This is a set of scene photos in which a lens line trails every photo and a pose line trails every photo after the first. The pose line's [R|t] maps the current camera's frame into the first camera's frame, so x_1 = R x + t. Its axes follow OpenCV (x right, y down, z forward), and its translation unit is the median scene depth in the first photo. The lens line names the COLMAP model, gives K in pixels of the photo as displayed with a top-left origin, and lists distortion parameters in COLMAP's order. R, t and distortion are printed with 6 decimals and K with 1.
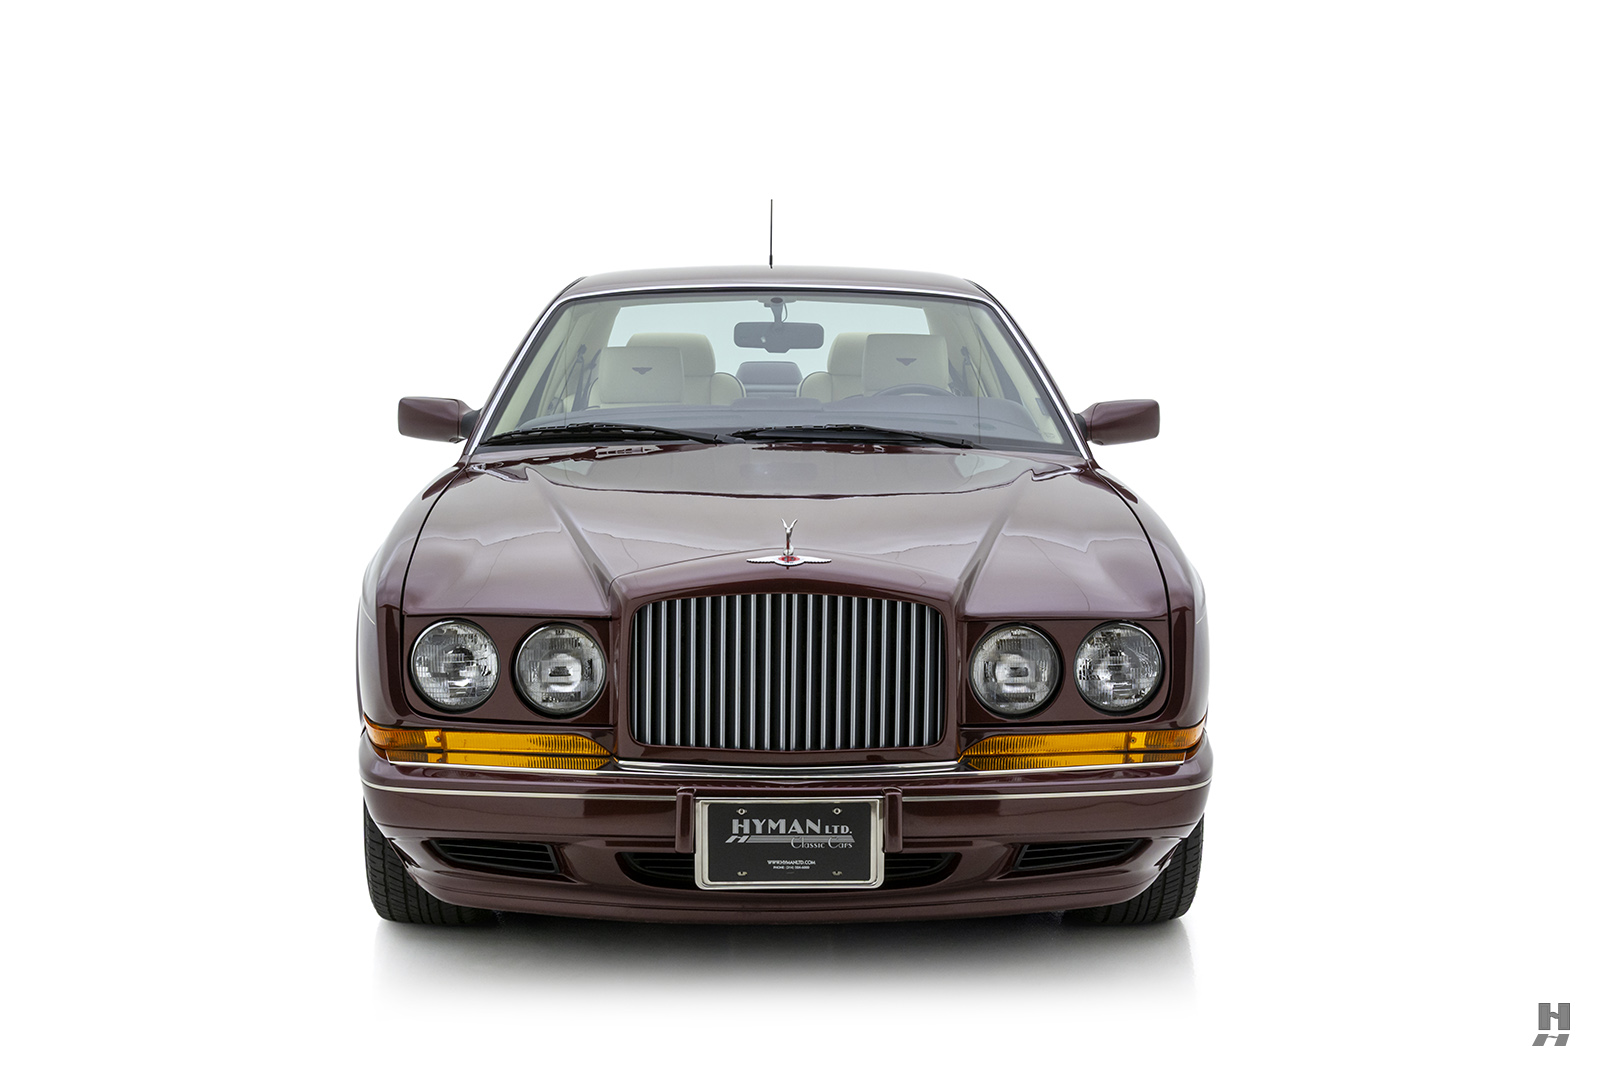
lens RADIAL K [[2399.9, 0, 800.0], [0, 2399.9, 533.5], [0, 0, 1]] dist [-0.385482, -0.001773]
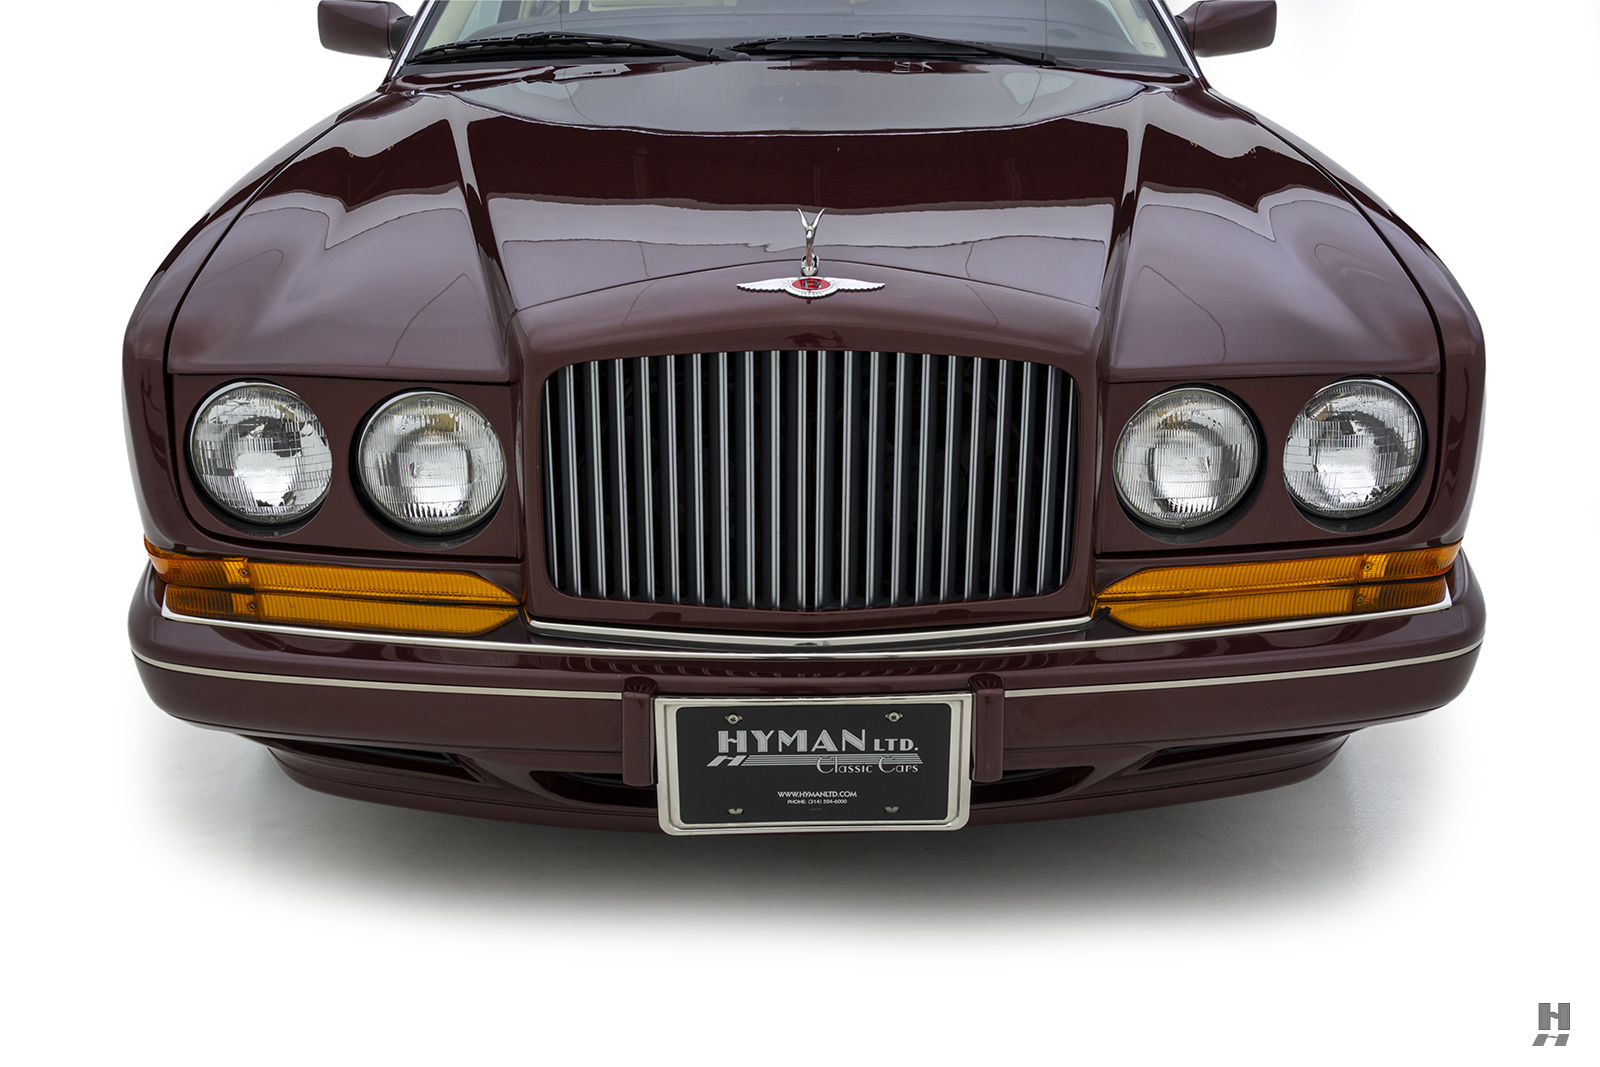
lens RADIAL K [[1693.7, 0, 800.0], [0, 1693.7, 533.5], [0, 0, 1]] dist [-0.046838, -0.003724]
pose [[0.999938, -0.003440, -0.010592, -0.003127], [0.005943, 0.969168, 0.246331, -0.030972], [0.009418, -0.246378, 0.969128, 0.587572]]
